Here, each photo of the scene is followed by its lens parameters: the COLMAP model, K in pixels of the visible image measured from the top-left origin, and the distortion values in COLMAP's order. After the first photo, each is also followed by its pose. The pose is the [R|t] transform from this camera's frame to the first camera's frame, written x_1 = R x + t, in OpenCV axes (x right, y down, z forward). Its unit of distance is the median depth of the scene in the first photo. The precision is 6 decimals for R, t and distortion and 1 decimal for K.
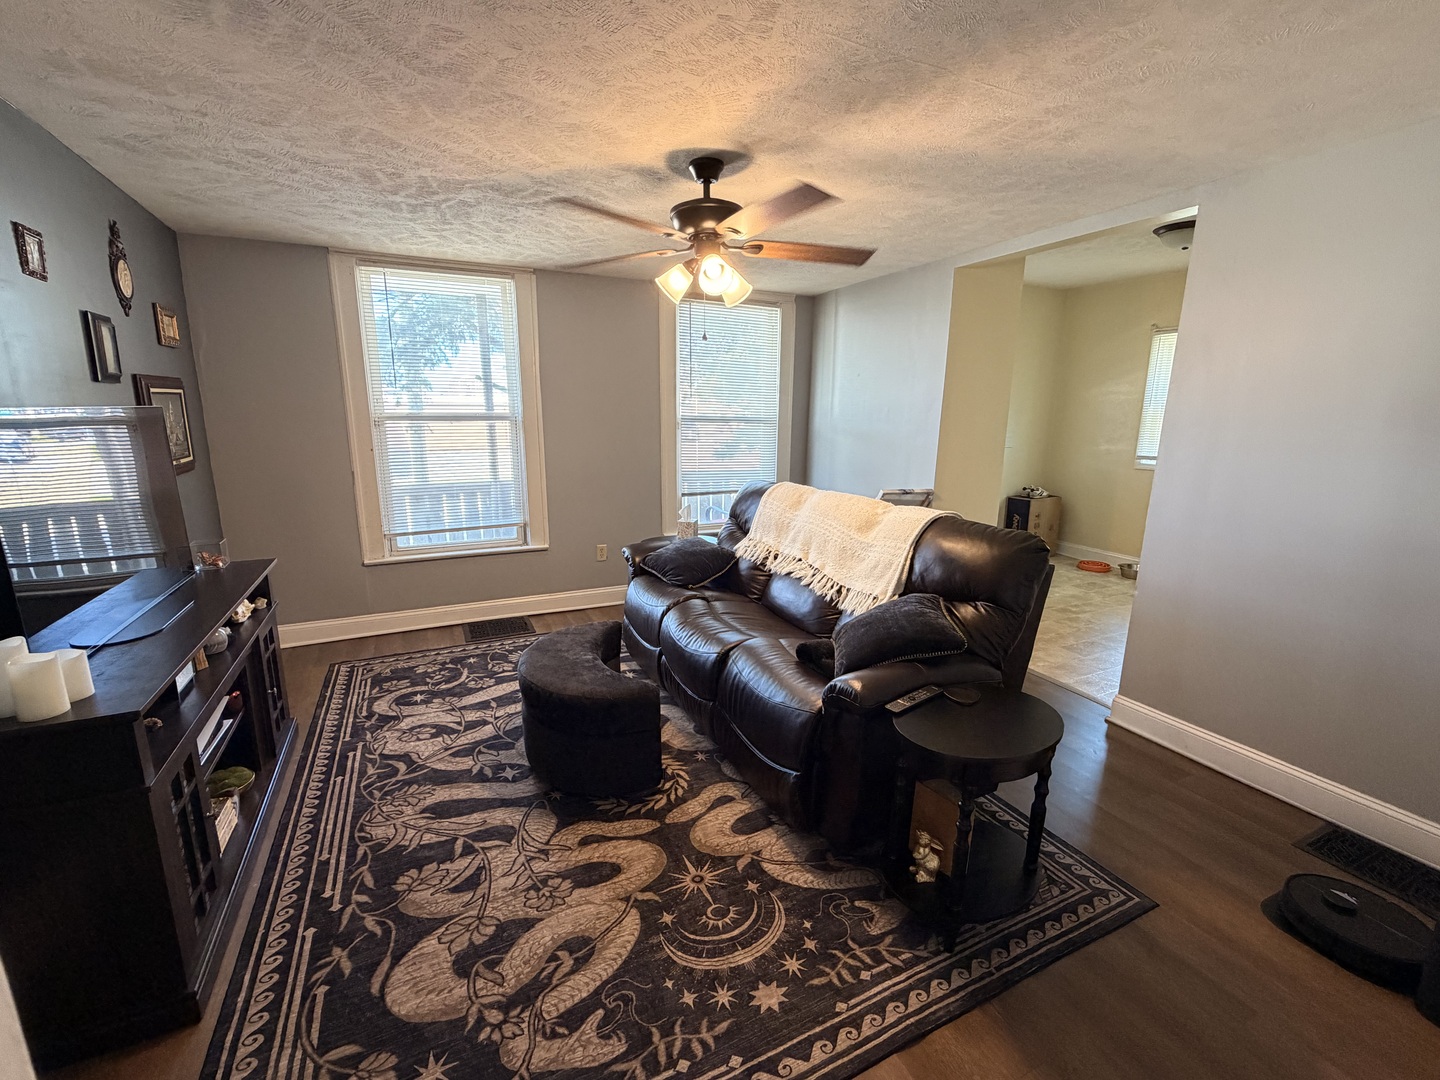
lens RADIAL K [[617.8, 0, 721.4], [0, 617.8, 539.4], [0, 0, 1]] dist [0.001012, -0.000468]
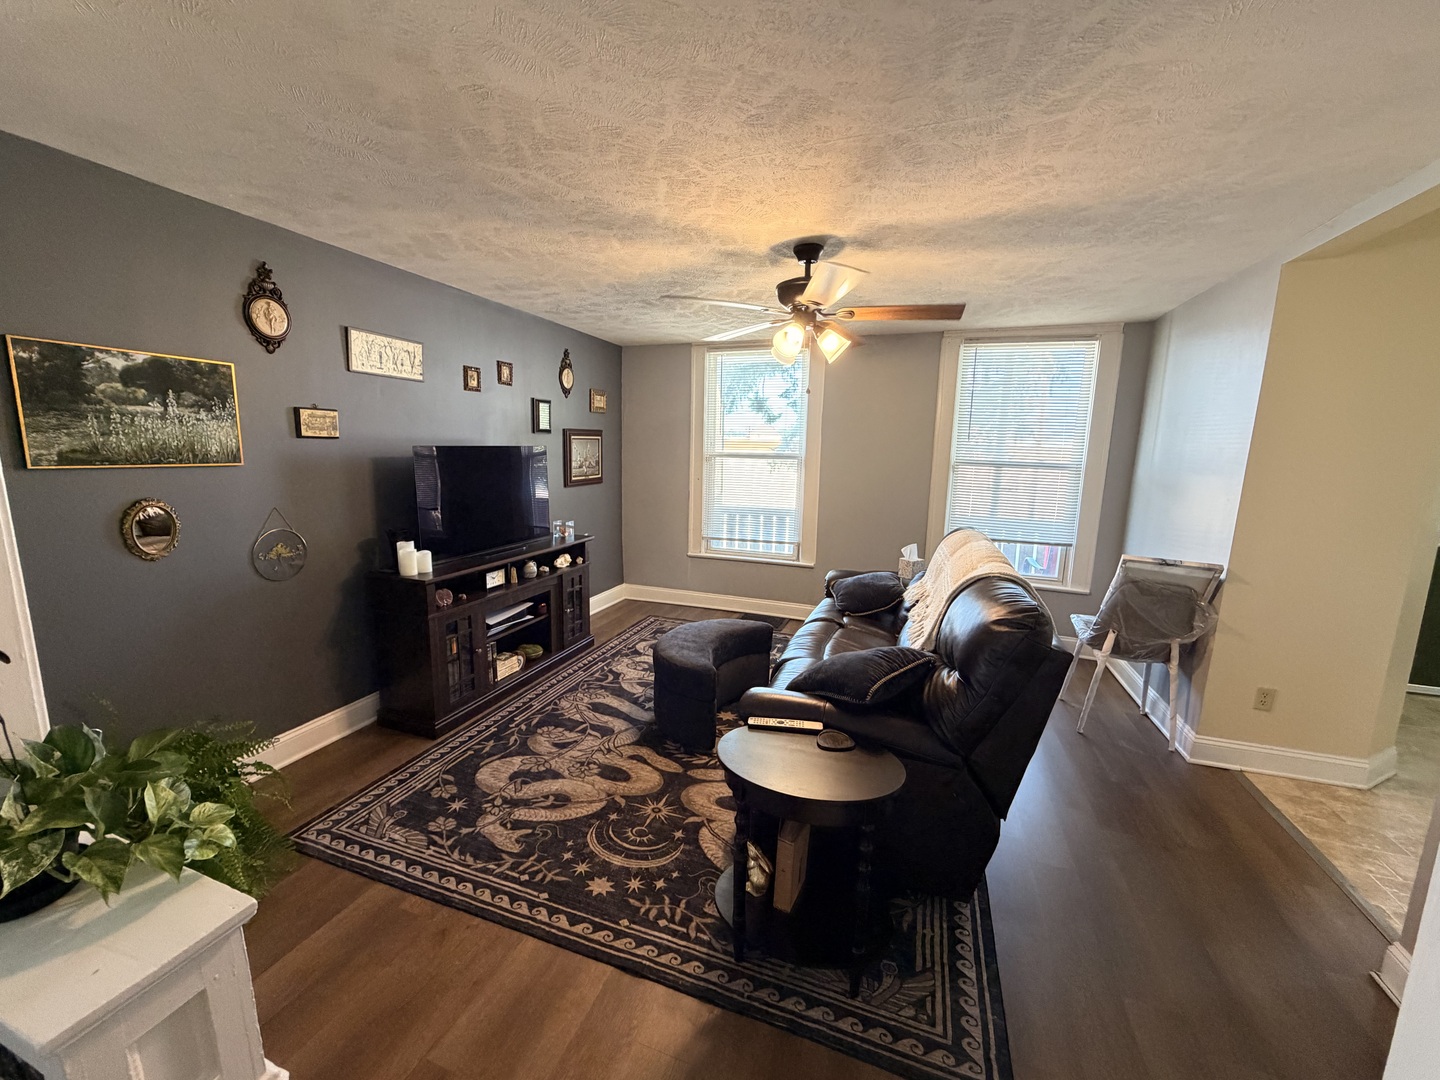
lens RADIAL K [[579.1, 0, 710.5], [0, 579.1, 539.6], [0, 0, 1]] dist [0.001376, -0.000075]
pose [[0.687088, 0.122972, -0.716092, 0.867771], [-0.163118, 0.986522, 0.012901, -0.044643], [0.708027, 0.107943, 0.697887, 0.178534]]
